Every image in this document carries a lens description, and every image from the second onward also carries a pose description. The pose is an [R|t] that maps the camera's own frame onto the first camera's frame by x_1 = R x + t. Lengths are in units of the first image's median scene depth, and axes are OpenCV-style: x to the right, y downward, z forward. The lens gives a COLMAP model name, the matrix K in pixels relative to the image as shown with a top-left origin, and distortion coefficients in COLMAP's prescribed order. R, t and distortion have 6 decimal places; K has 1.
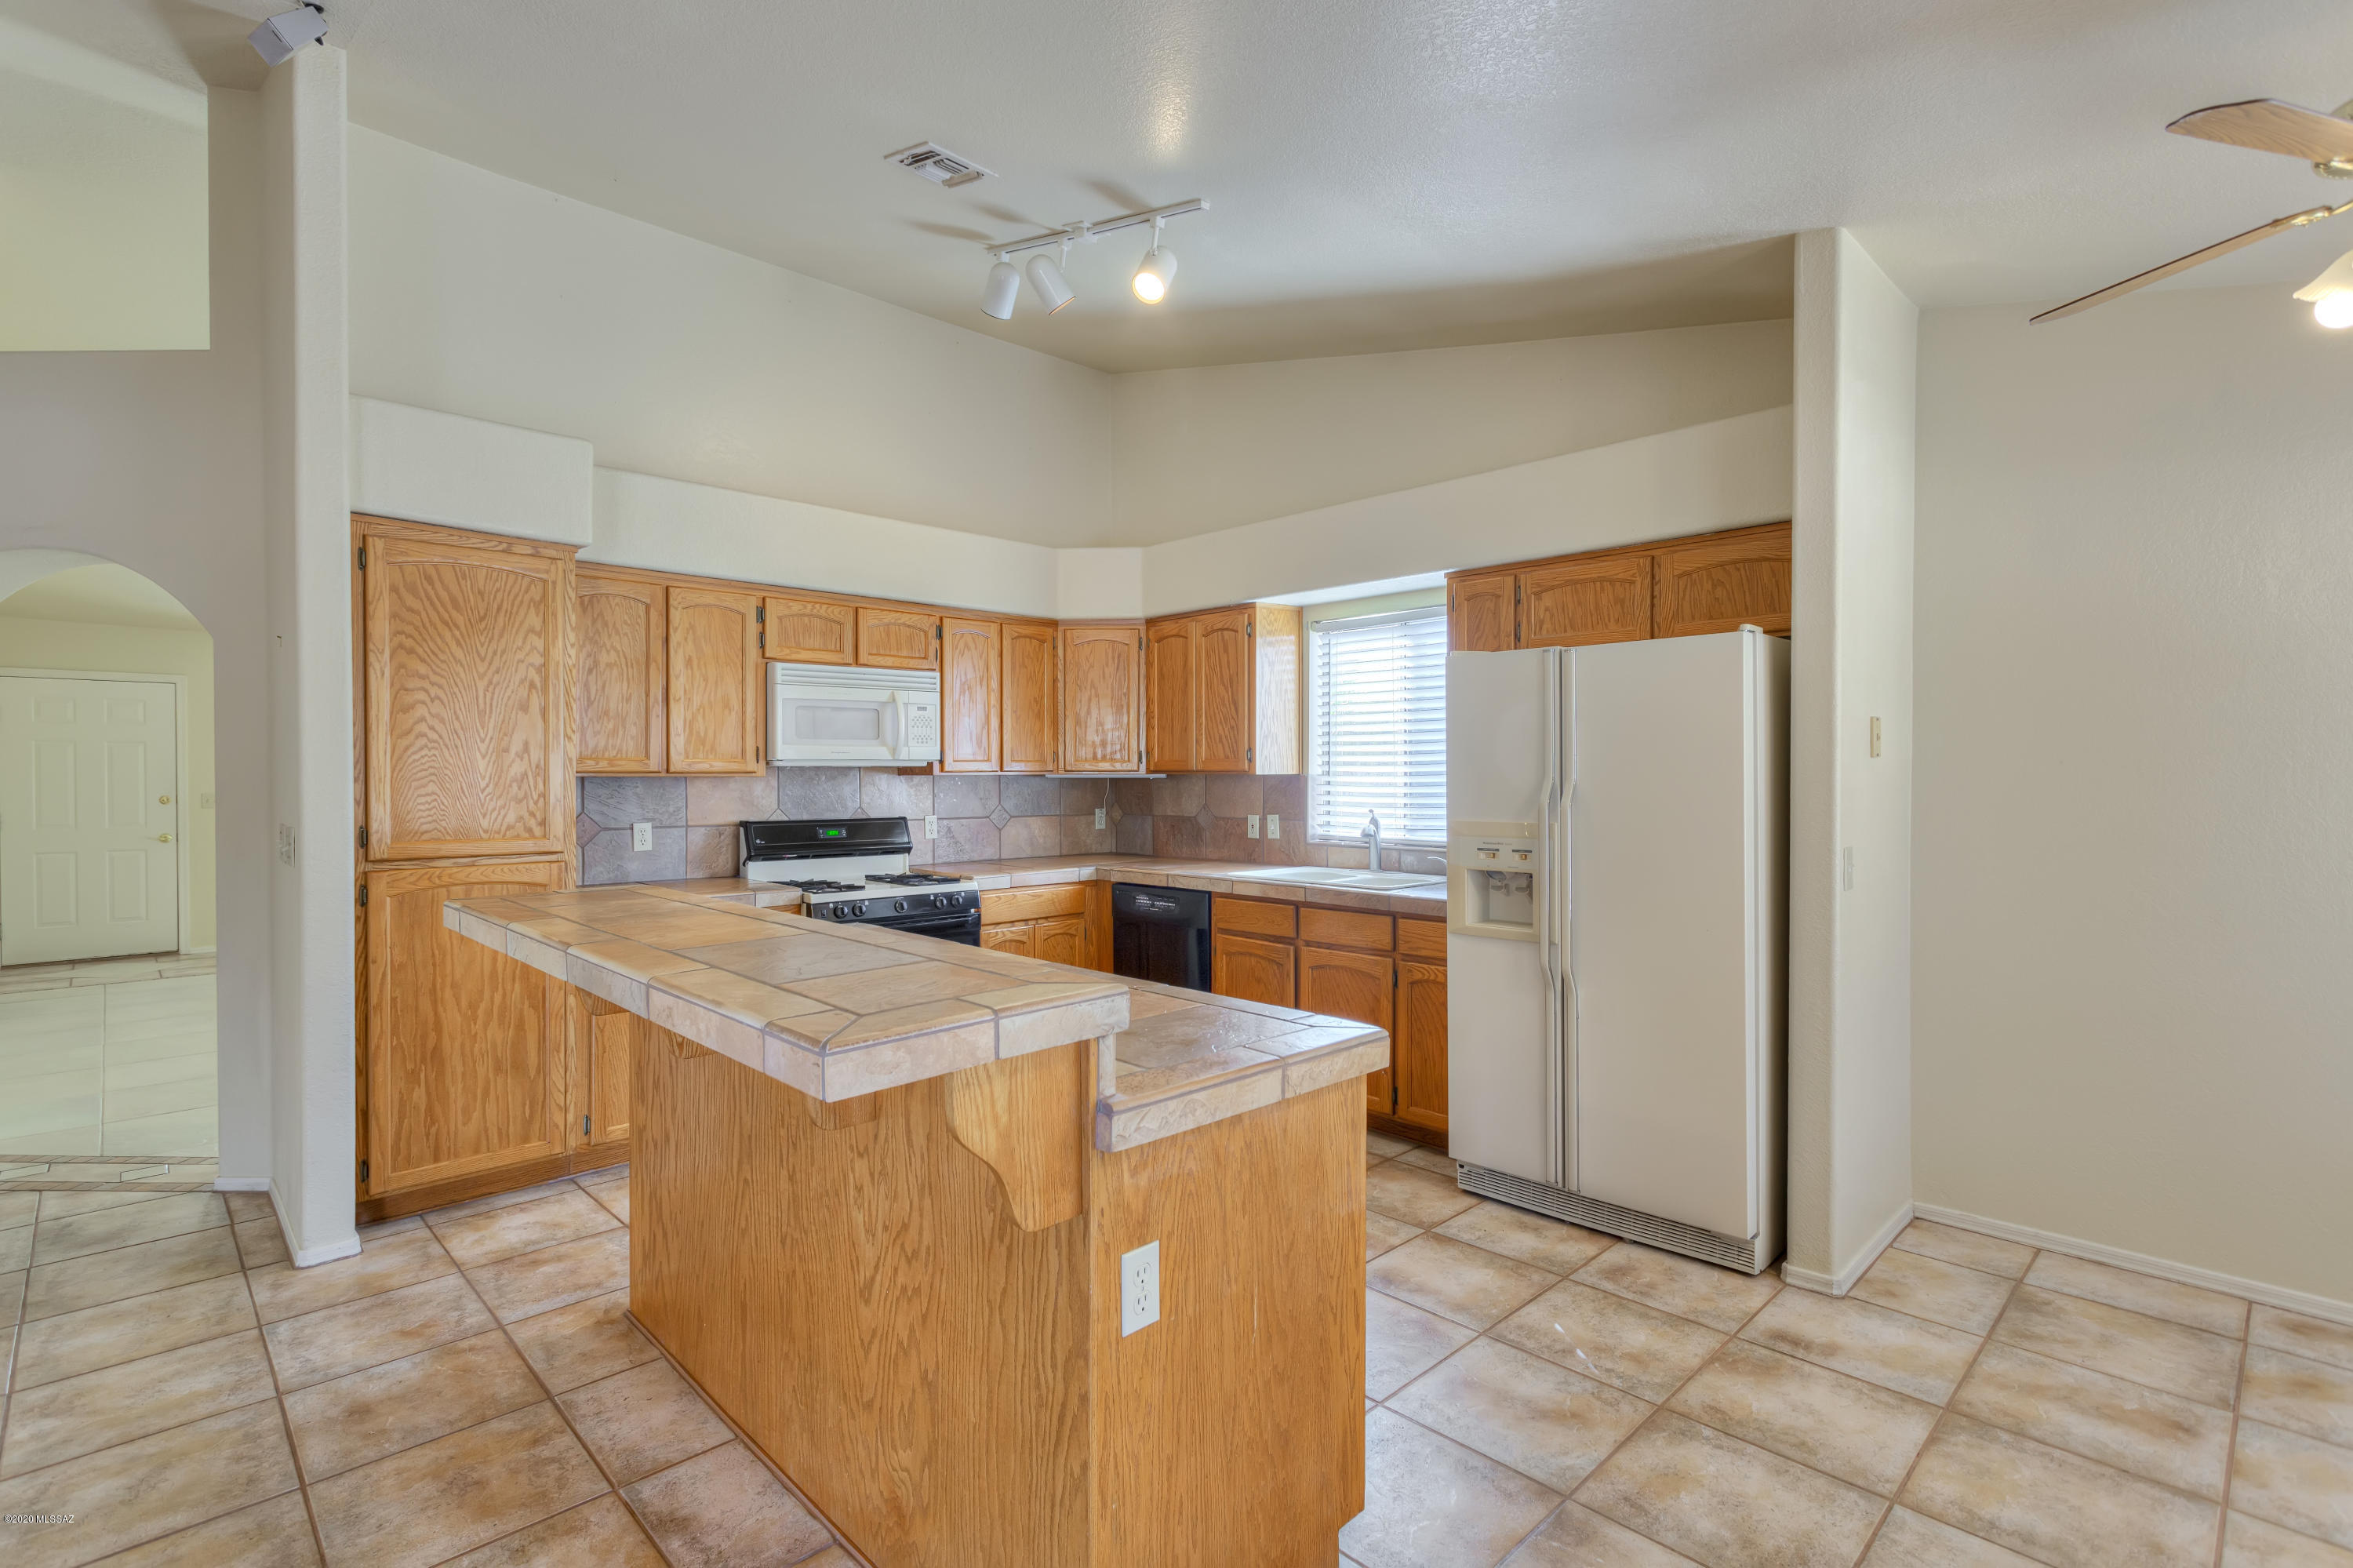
lens RADIAL K [[1104.2, 0, 1166.3], [0, 1104.2, 785.7], [0, 0, 1]] dist [0.001827, 0.000077]
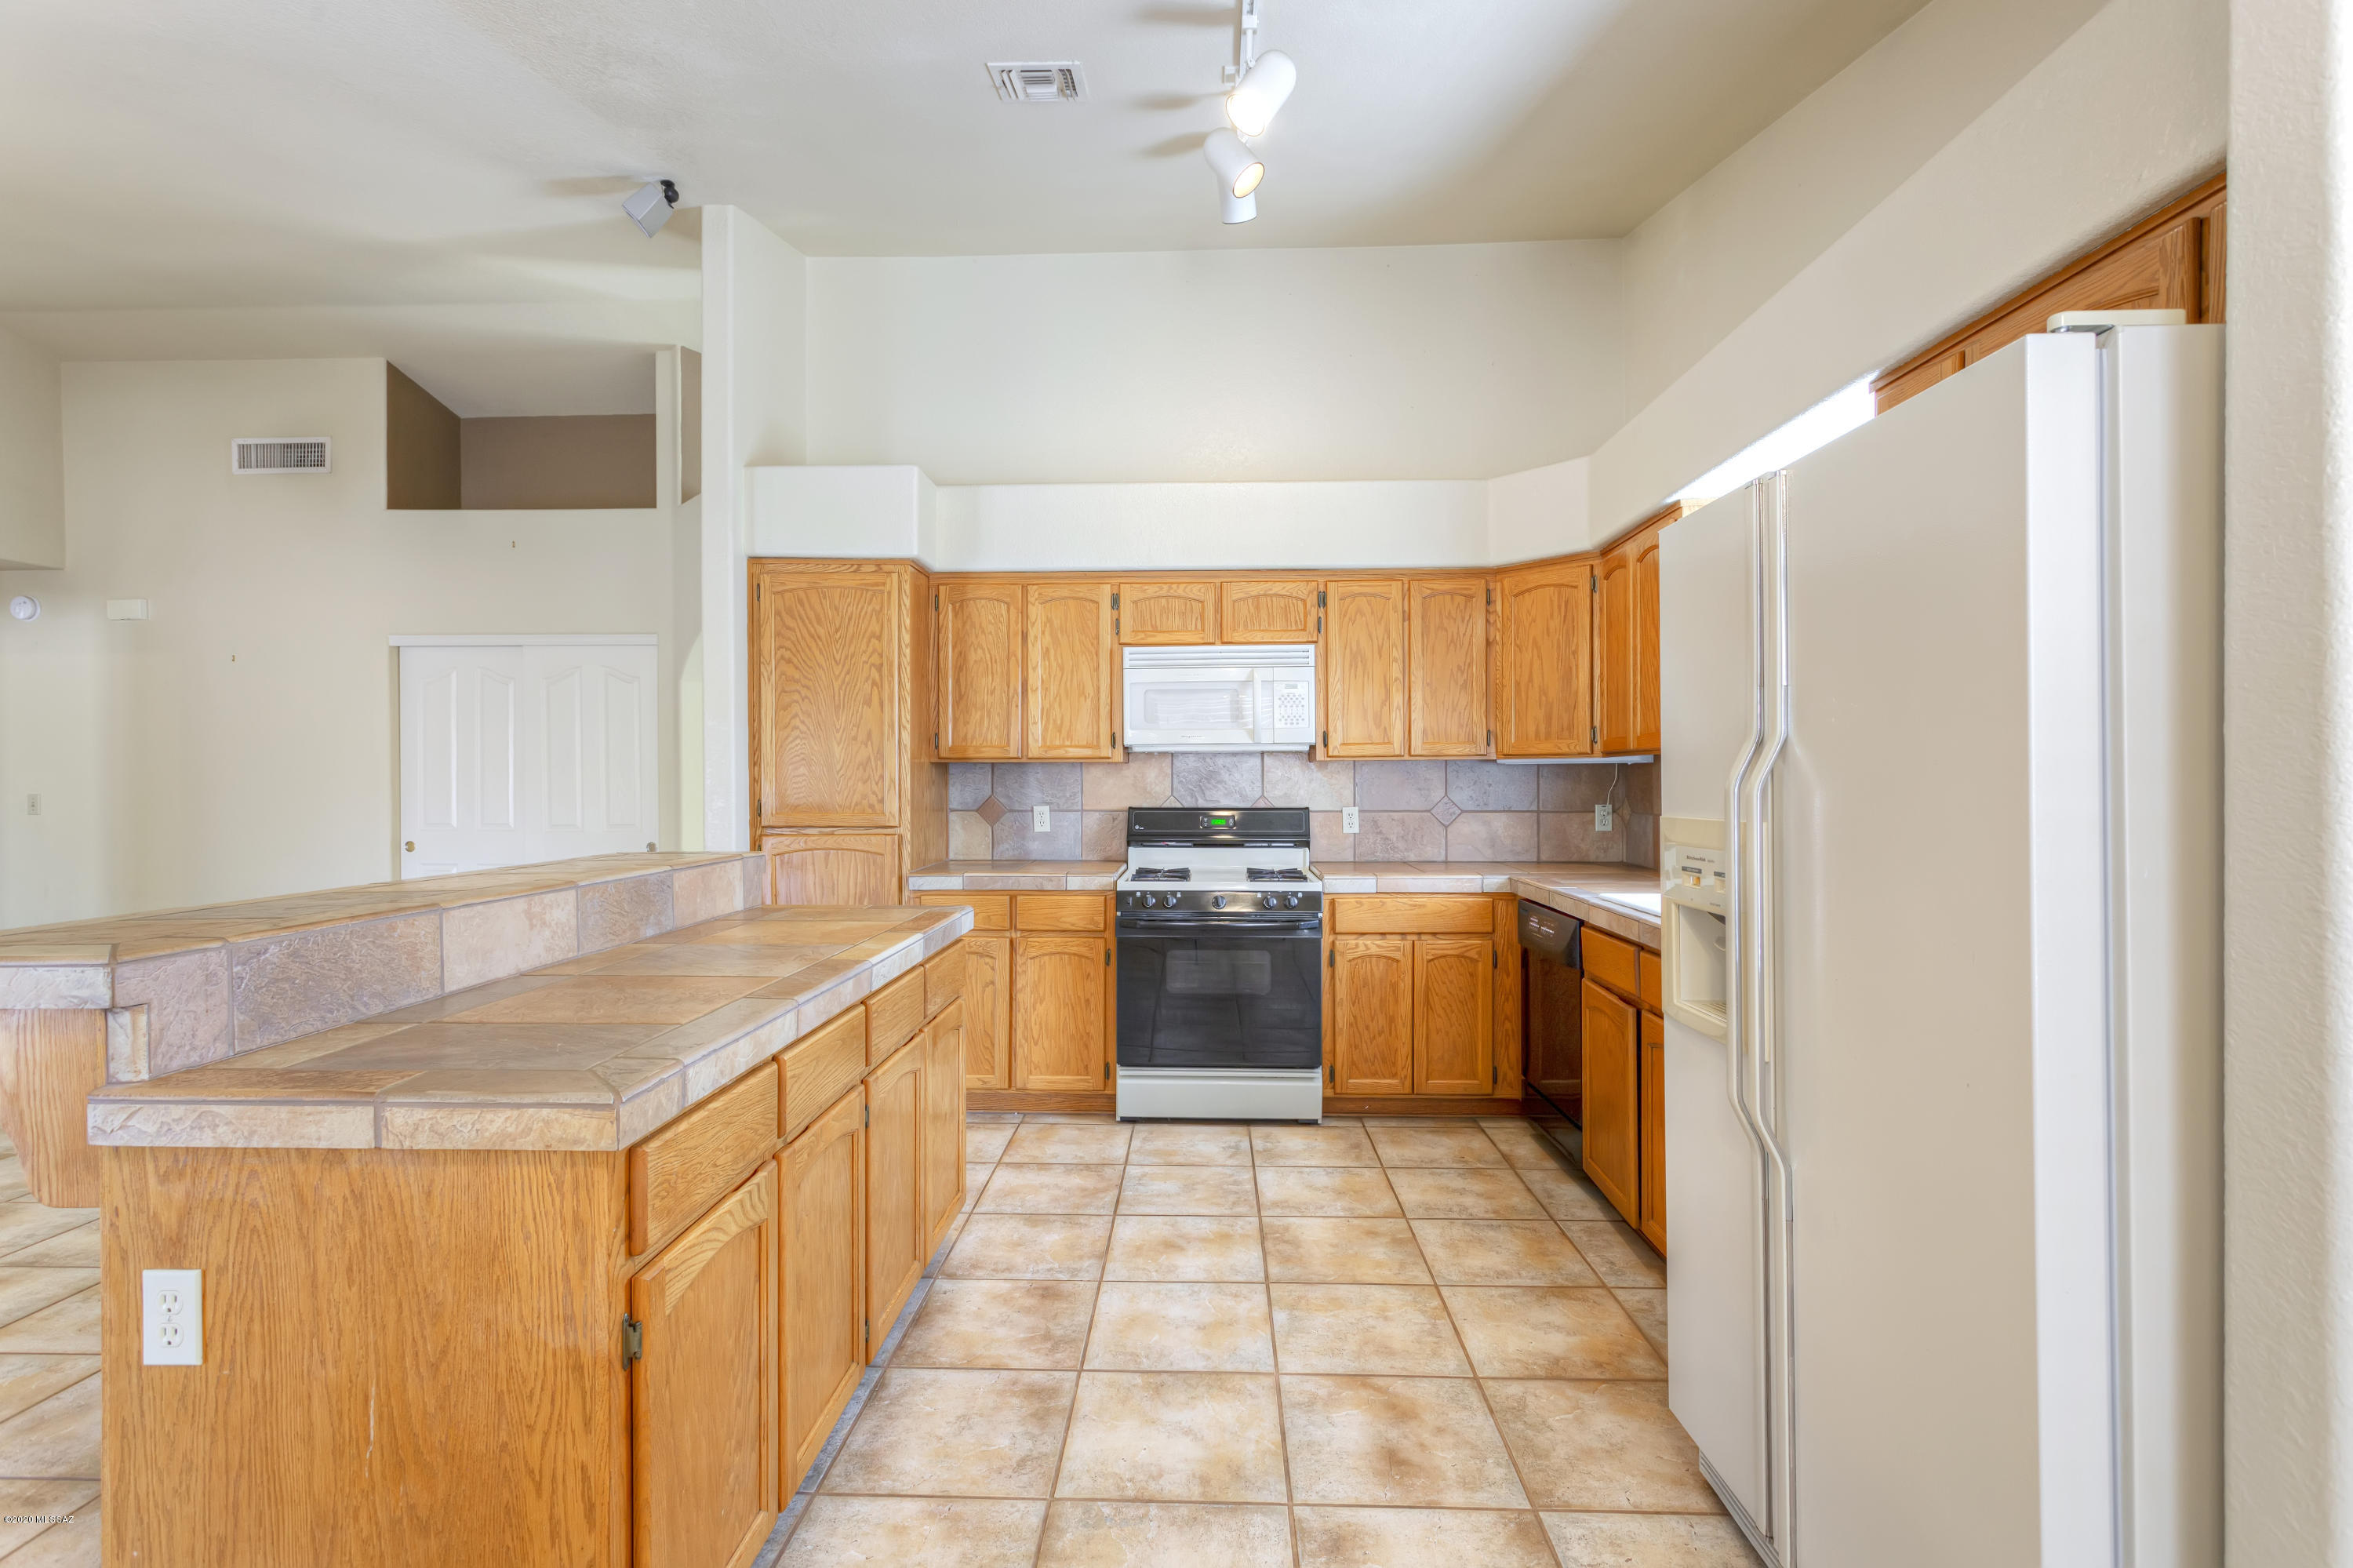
lens RADIAL K [[1104.2, 0, 1168.9], [0, 1104.2, 784.0], [0, 0, 1]] dist [0.001827, 0.000077]
pose [[0.690086, 0.001382, -0.723726, 0.422856], [-0.005349, 0.999981, -0.003191, 0.015657], [0.723708, 0.006073, 0.690080, 0.362520]]
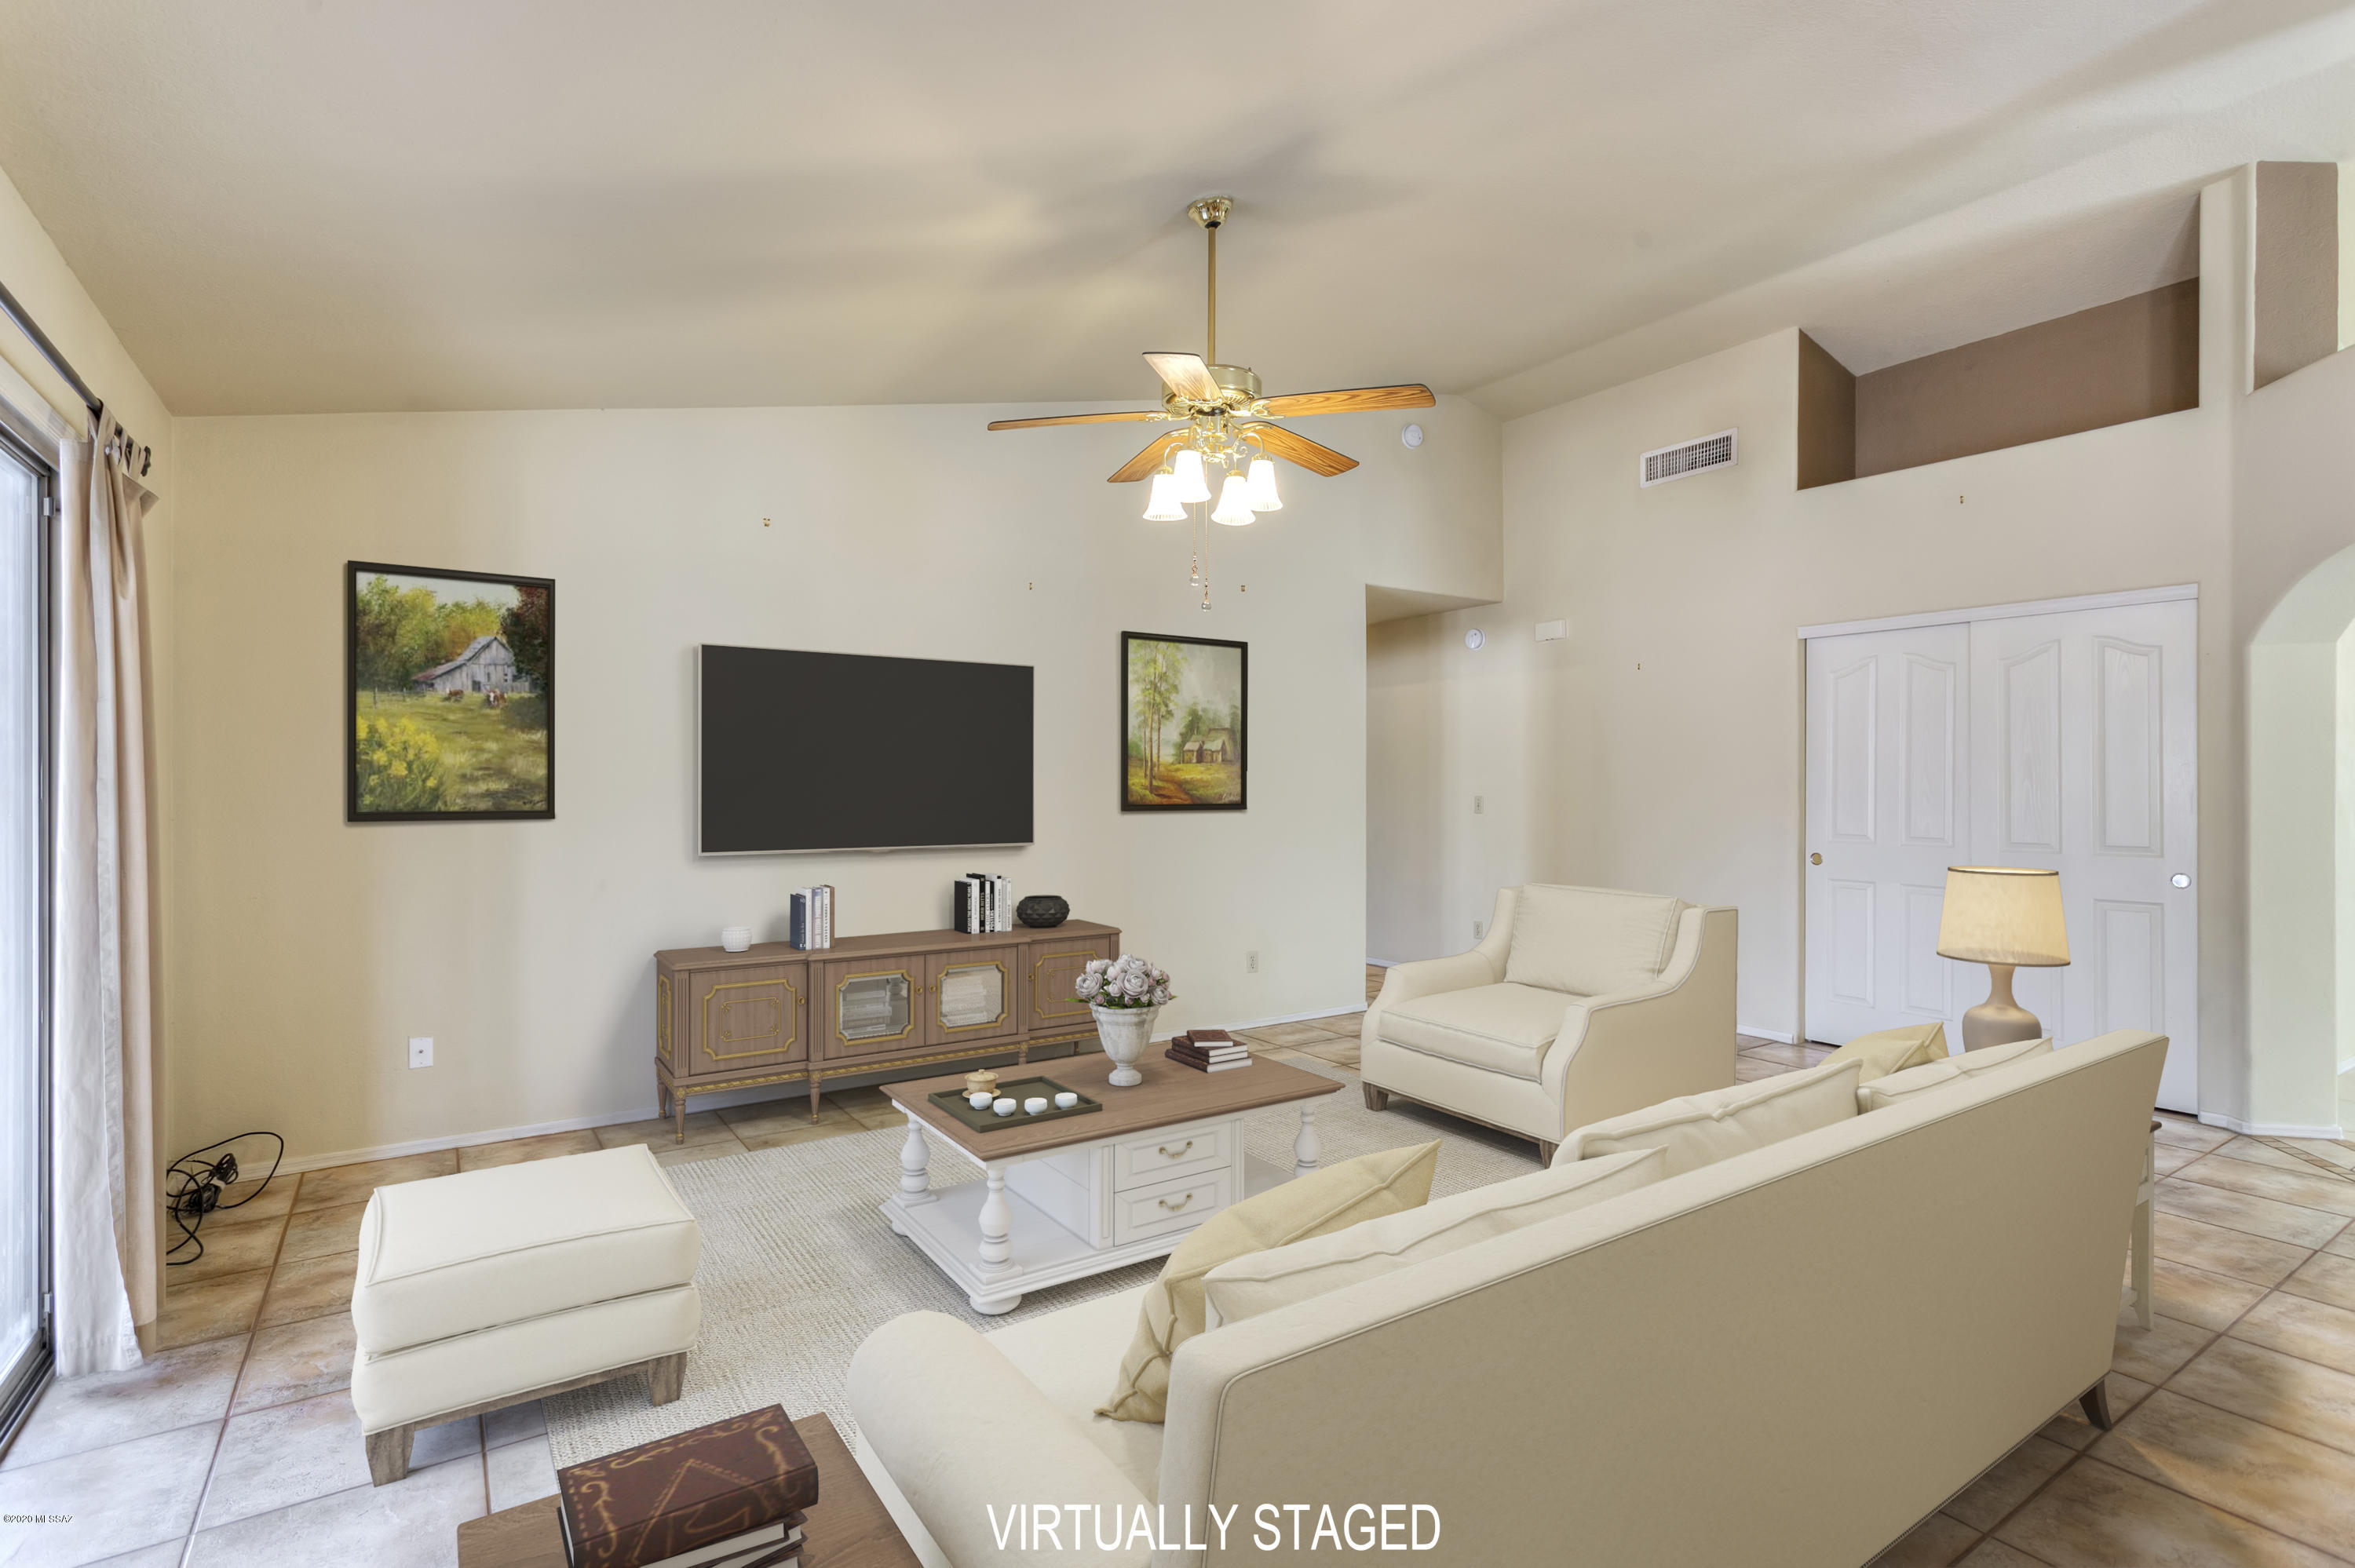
lens RADIAL K [[1105.0, 0, 1158.1], [0, 1105.0, 782.4], [0, 0, 1]] dist [0.001827, 0.000077]
pose [[-0.170228, -0.002922, -0.985400, 0.205683], [-0.011726, 0.999931, -0.000939, 0.017593], [0.985335, 0.011395, -0.170251, 0.171967]]
